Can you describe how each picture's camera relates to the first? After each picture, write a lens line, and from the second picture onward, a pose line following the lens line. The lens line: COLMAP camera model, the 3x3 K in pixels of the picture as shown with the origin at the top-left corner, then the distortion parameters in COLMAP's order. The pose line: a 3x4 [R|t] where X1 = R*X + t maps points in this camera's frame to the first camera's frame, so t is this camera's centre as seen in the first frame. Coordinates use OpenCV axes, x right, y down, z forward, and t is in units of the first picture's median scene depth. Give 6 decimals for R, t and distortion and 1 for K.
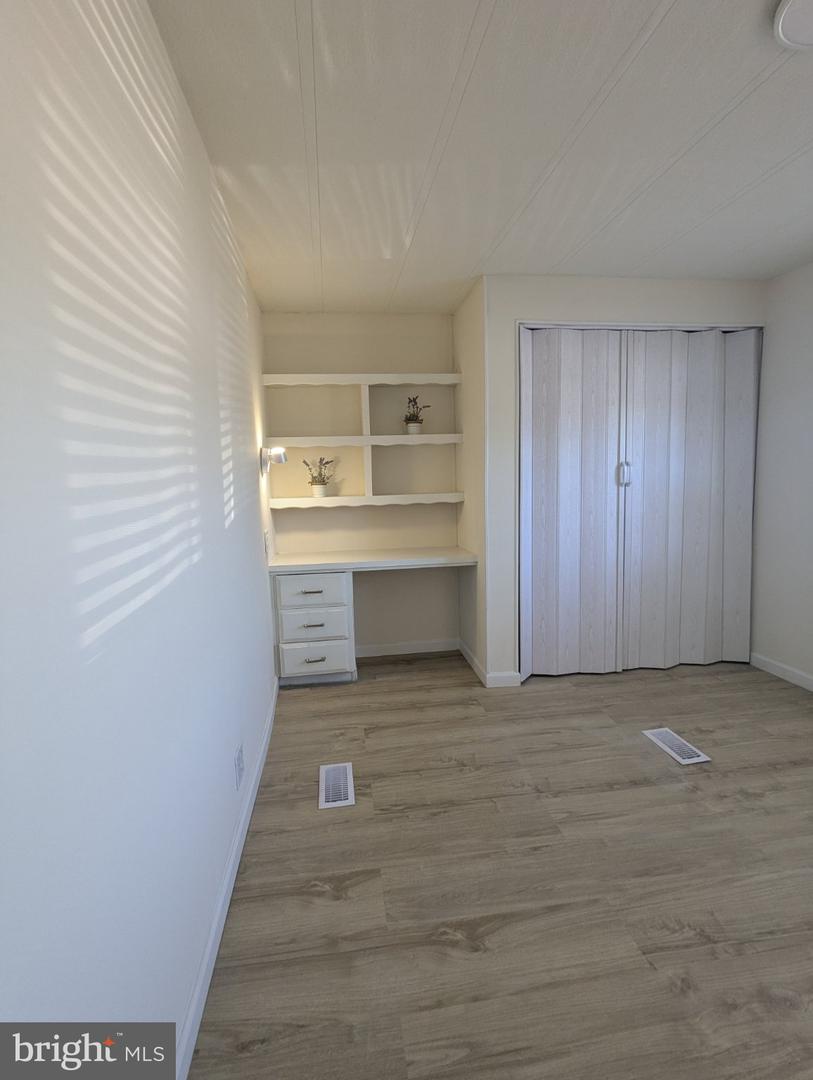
lens RADIAL K [[510.0, 0, 407.1], [0, 510.0, 537.5], [0, 0, 1]] dist [-0.001683, -0.000720]
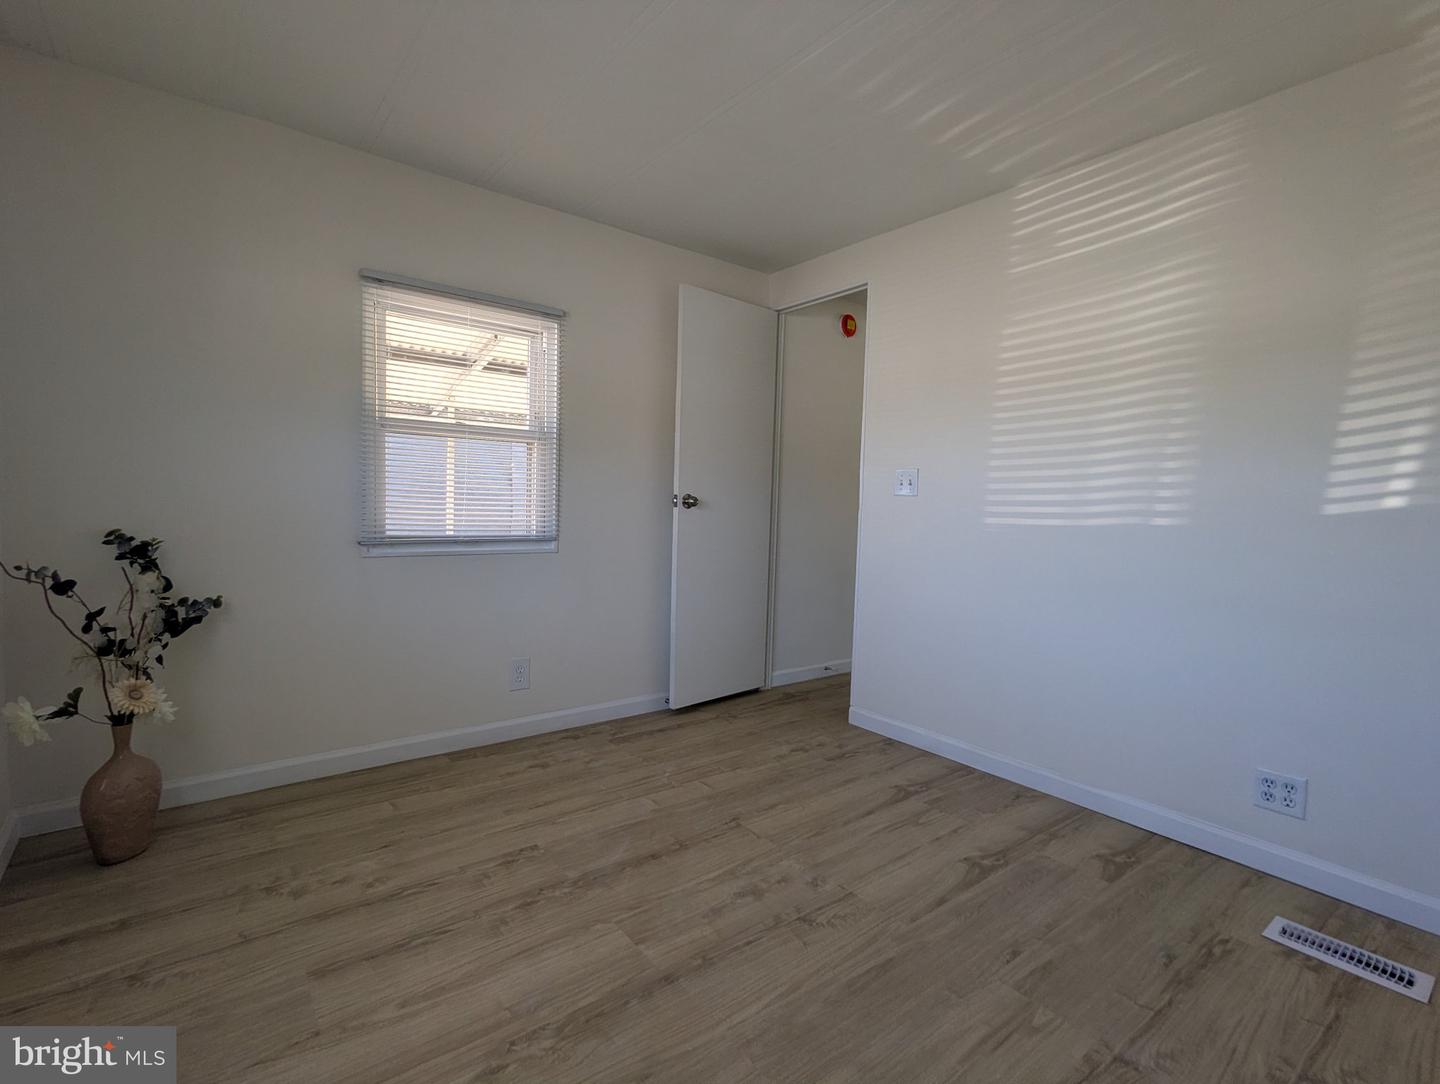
lens RADIAL K [[680.0, 0, 724.3], [0, 680.0, 544.9], [0, 0, 1]] dist [-0.001683, -0.000720]
pose [[-0.867329, 0.036861, -0.496369, 0.842767], [-0.062169, 0.981422, 0.181512, -0.085698], [0.493838, 0.188290, -0.848924, 1.187639]]
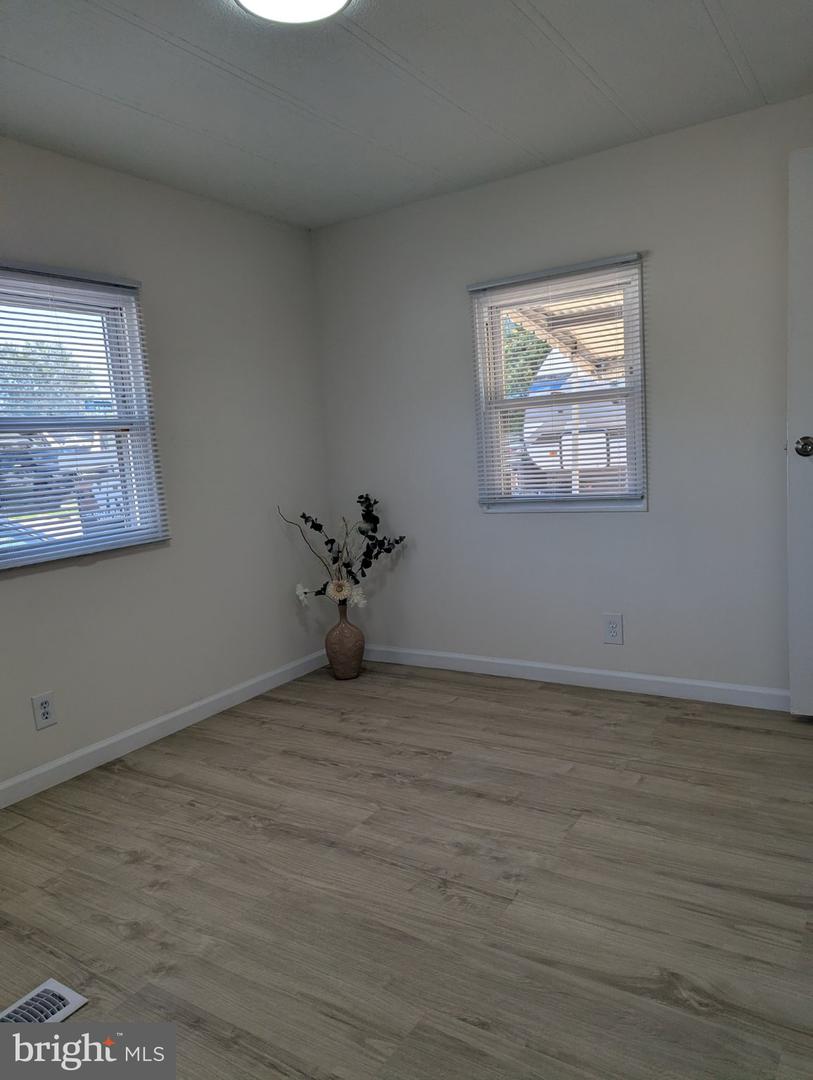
lens RADIAL K [[757.9, 0, 415.5], [0, 757.9, 548.7], [0, 0, 1]] dist [0.041780, -0.033562]
pose [[-0.751861, -0.009918, 0.659248, -0.221148], [0.164690, 0.965366, 0.202349, -0.102790], [-0.638422, 0.260710, -0.724187, 1.231148]]
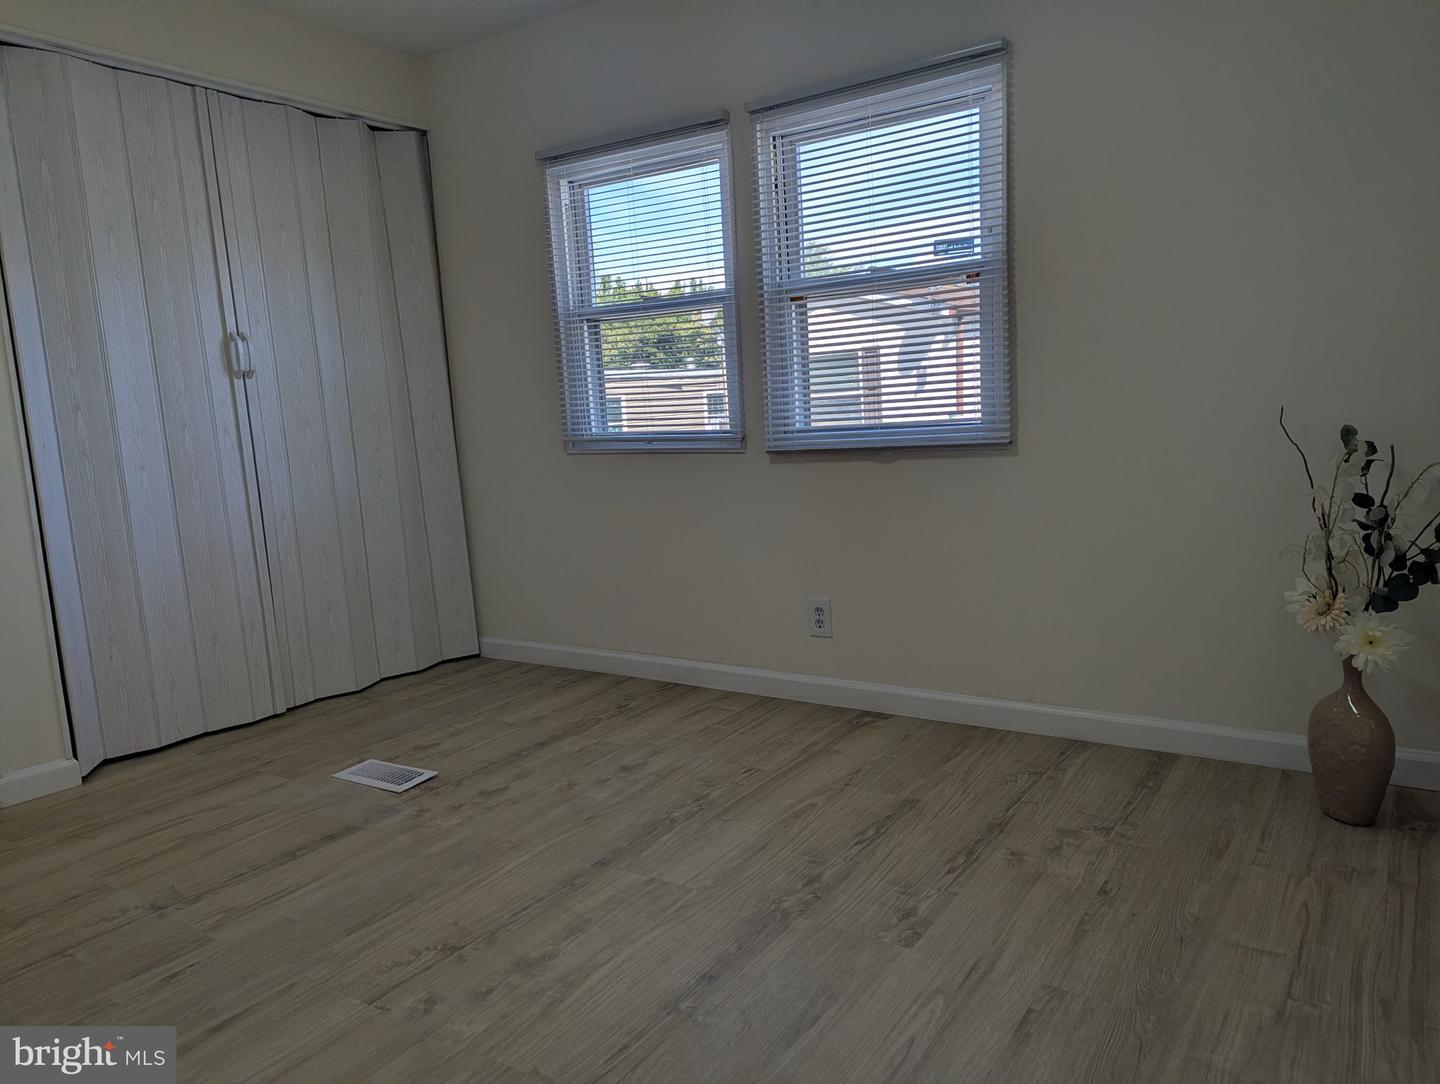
lens RADIAL K [[1010.6, 0, 726.5], [0, 1010.6, 556.3], [0, 0, 1]] dist [0.041780, -0.033562]
pose [[0.666247, -0.119836, 0.736040, -0.084303], [0.119380, 0.991414, 0.053354, 0.135532], [-0.736114, 0.052322, 0.674833, -0.168589]]
